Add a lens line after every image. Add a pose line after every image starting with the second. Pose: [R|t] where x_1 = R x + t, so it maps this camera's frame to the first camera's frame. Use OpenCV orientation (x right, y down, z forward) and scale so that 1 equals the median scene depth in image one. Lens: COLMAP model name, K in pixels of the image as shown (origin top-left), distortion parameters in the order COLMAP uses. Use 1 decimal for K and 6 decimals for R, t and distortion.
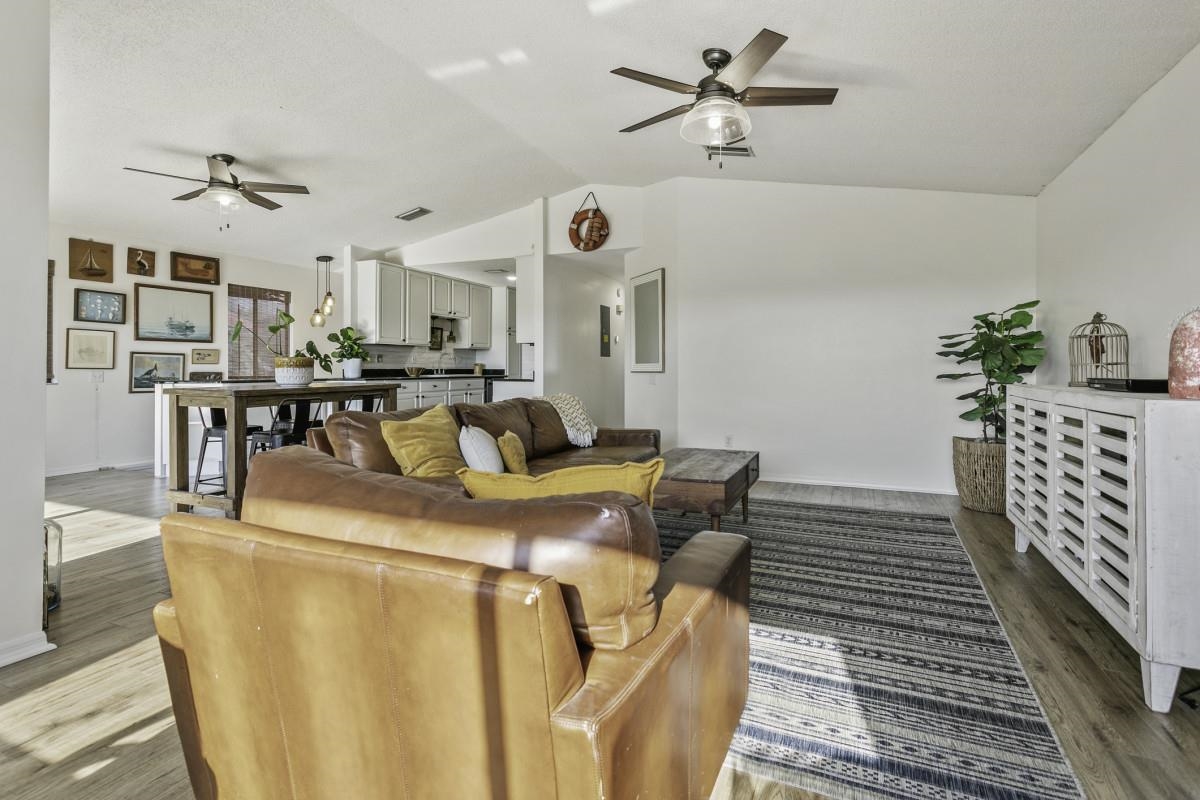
lens RADIAL K [[585.1, 0, 604.6], [0, 585.1, 369.7], [0, 0, 1]] dist [0.002616, 0.003005]
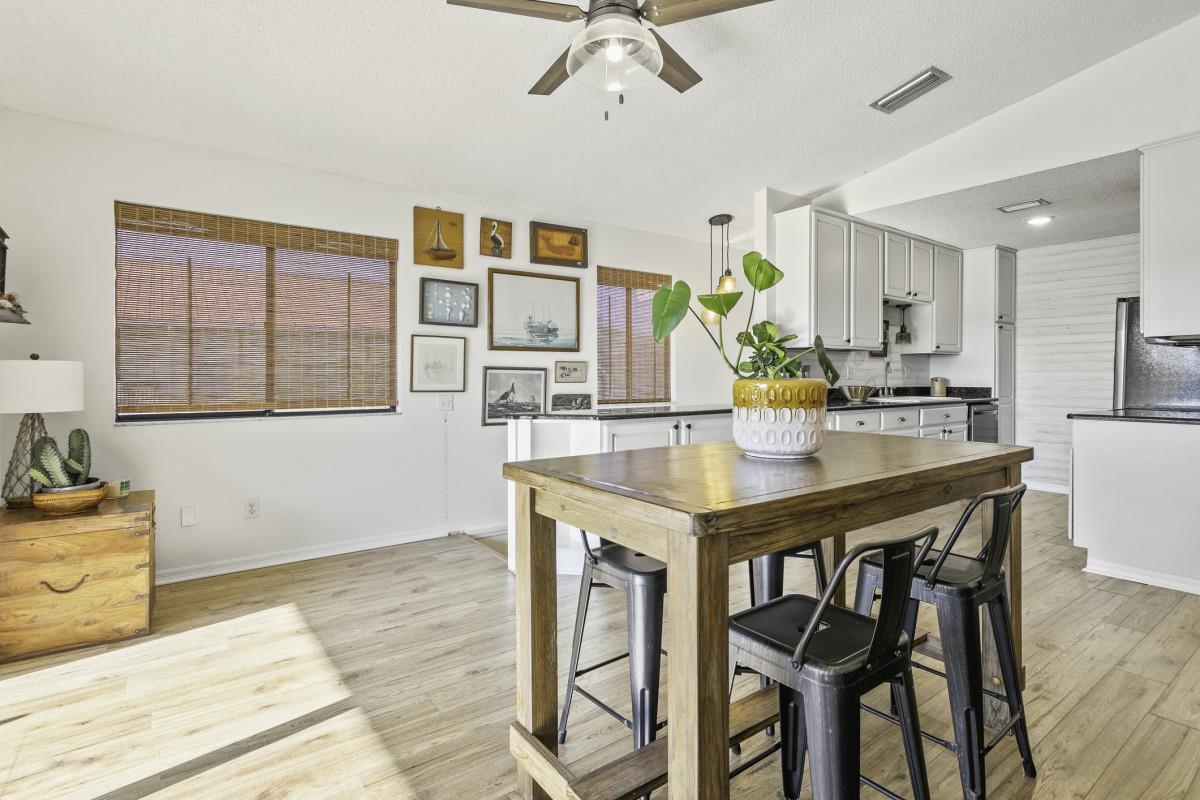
lens RADIAL K [[585.1, 0, 602.1], [0, 585.1, 380.1], [0, 0, 1]] dist [0.002616, 0.003005]
pose [[0.865260, 0.001334, -0.501321, -0.301372], [0.000879, 0.999991, 0.004177, -0.015498], [0.501322, -0.004055, 0.865251, 0.418983]]
